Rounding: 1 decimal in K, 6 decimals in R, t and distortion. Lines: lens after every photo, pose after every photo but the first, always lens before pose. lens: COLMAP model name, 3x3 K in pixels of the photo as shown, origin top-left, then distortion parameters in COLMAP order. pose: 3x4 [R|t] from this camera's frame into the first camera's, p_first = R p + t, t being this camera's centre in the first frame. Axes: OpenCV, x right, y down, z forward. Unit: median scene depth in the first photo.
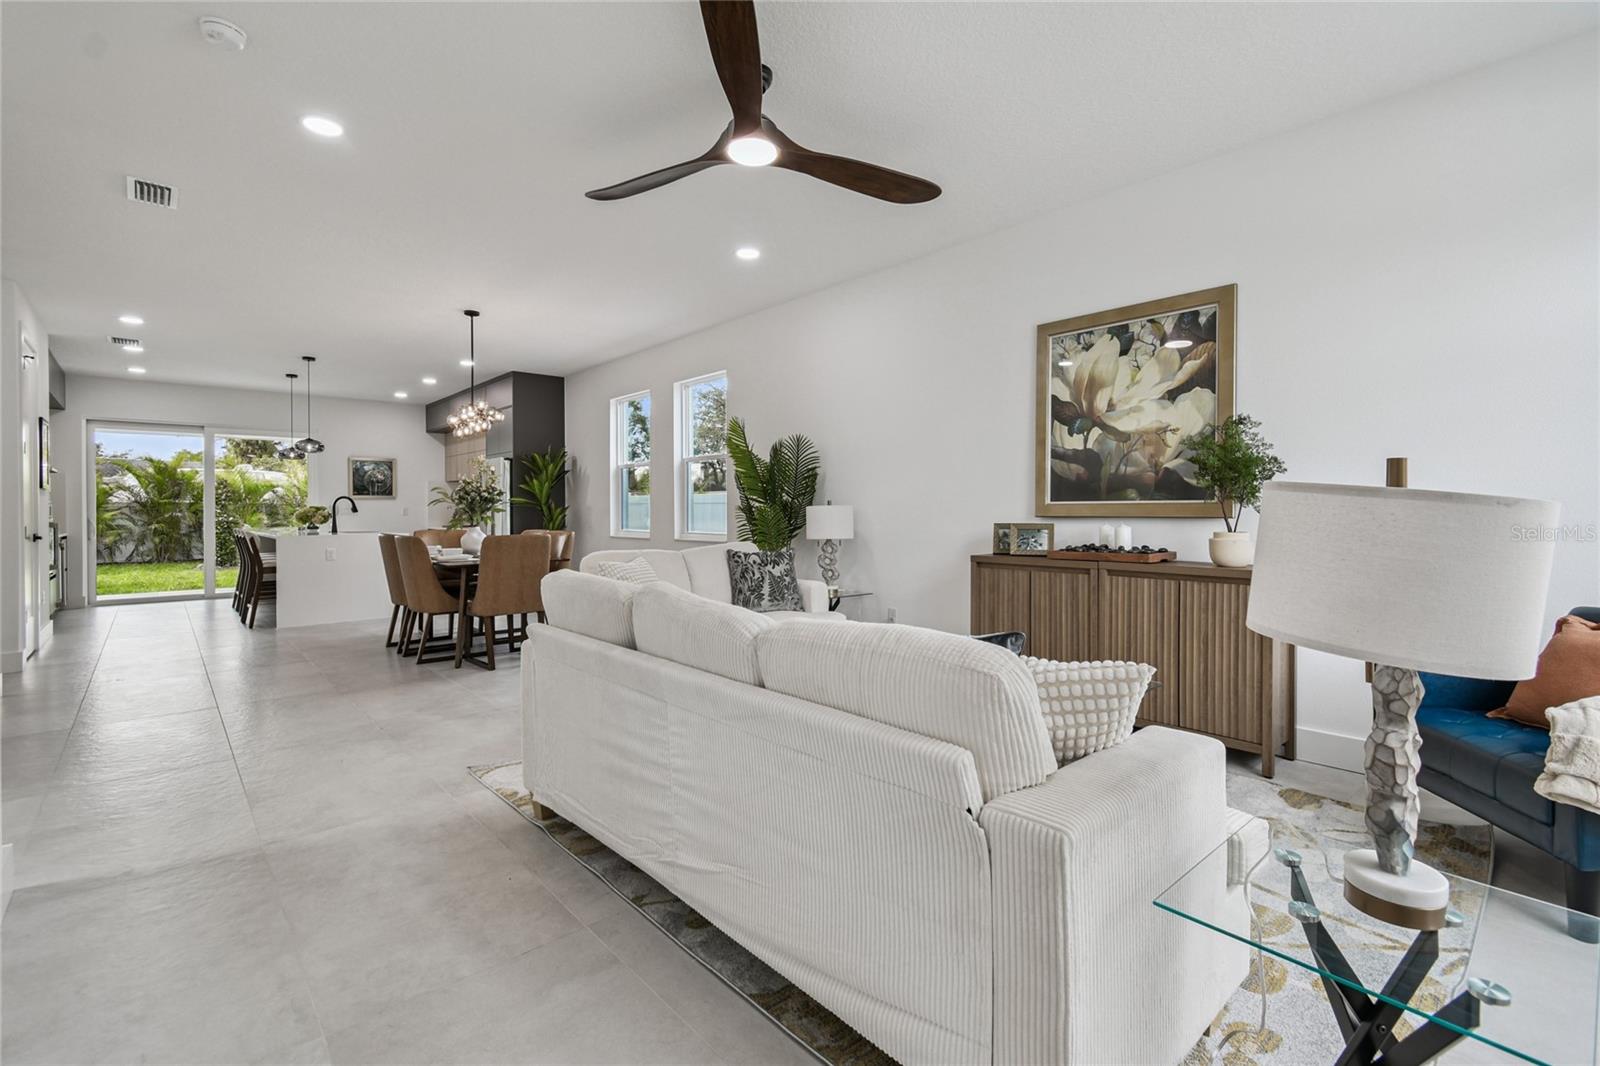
lens RADIAL K [[712.8, 0, 801.2], [0, 712.8, 521.9], [0, 0, 1]] dist [0.022729, -0.012938]
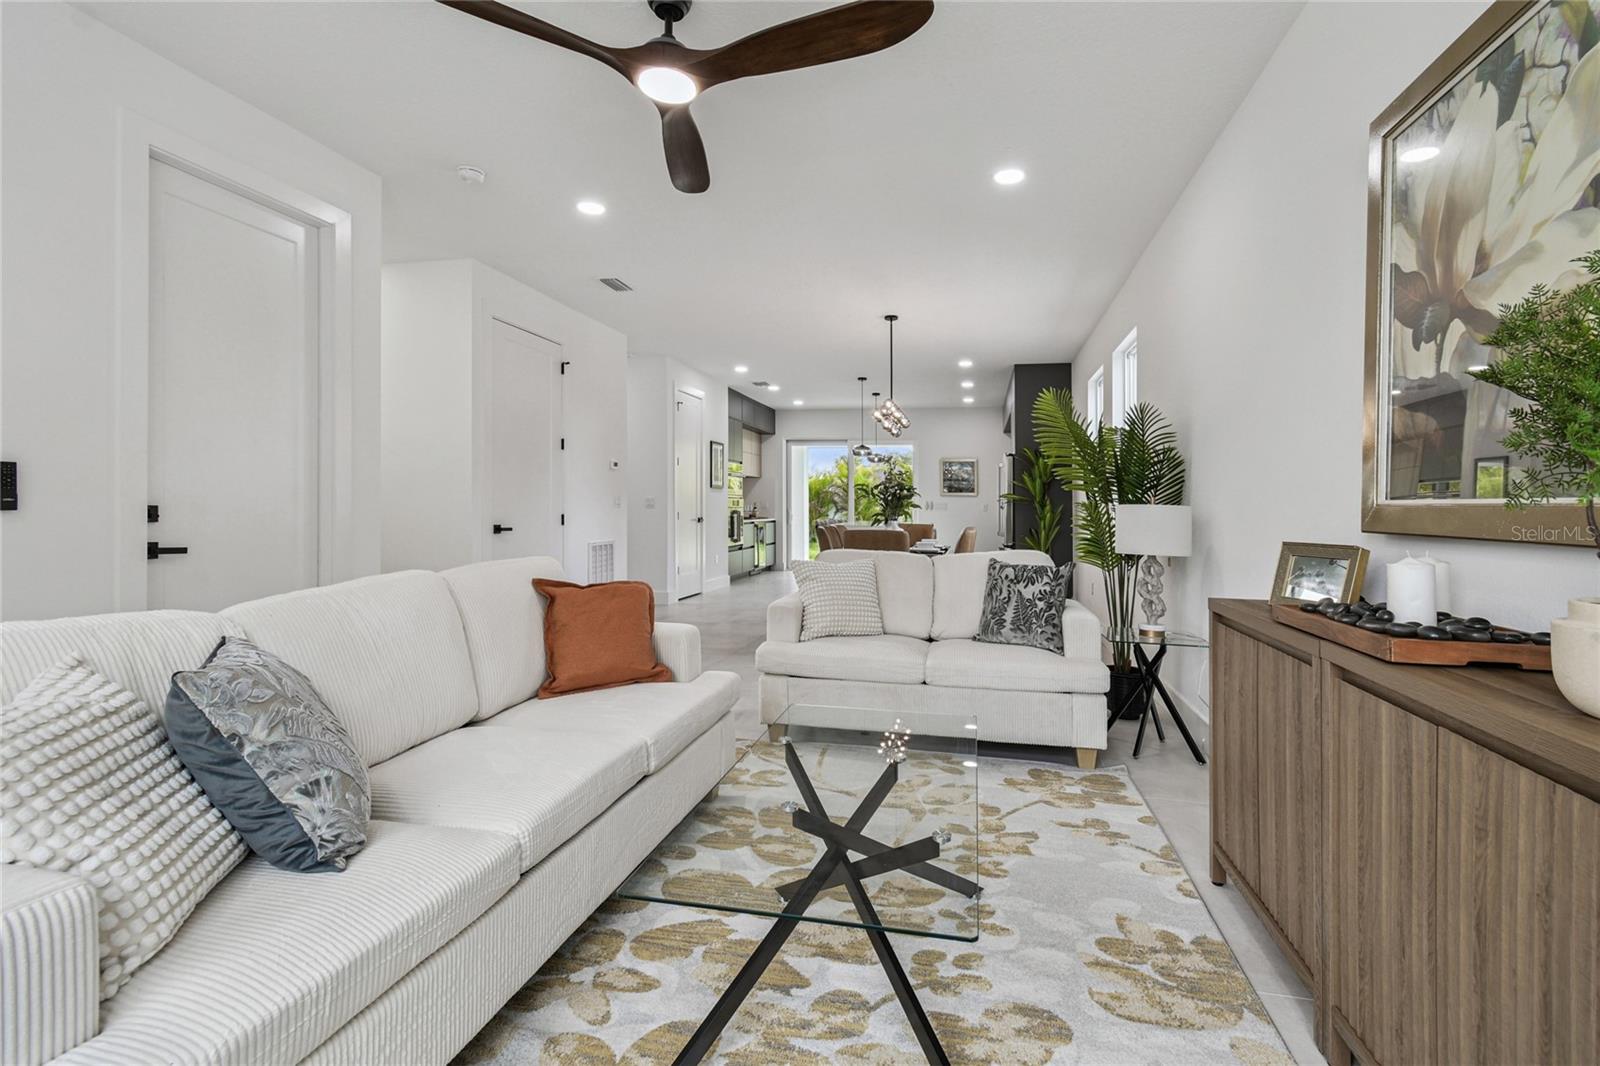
lens RADIAL K [[719.9, 0, 830.8], [0, 719.9, 509.3], [0, 0, 1]] dist [0.000446, 0.000084]
pose [[0.593914, 0.018535, -0.804315, 0.250256], [-0.031152, 0.999515, 0.000030, -0.005777], [0.803925, 0.025038, 0.594203, 0.219913]]
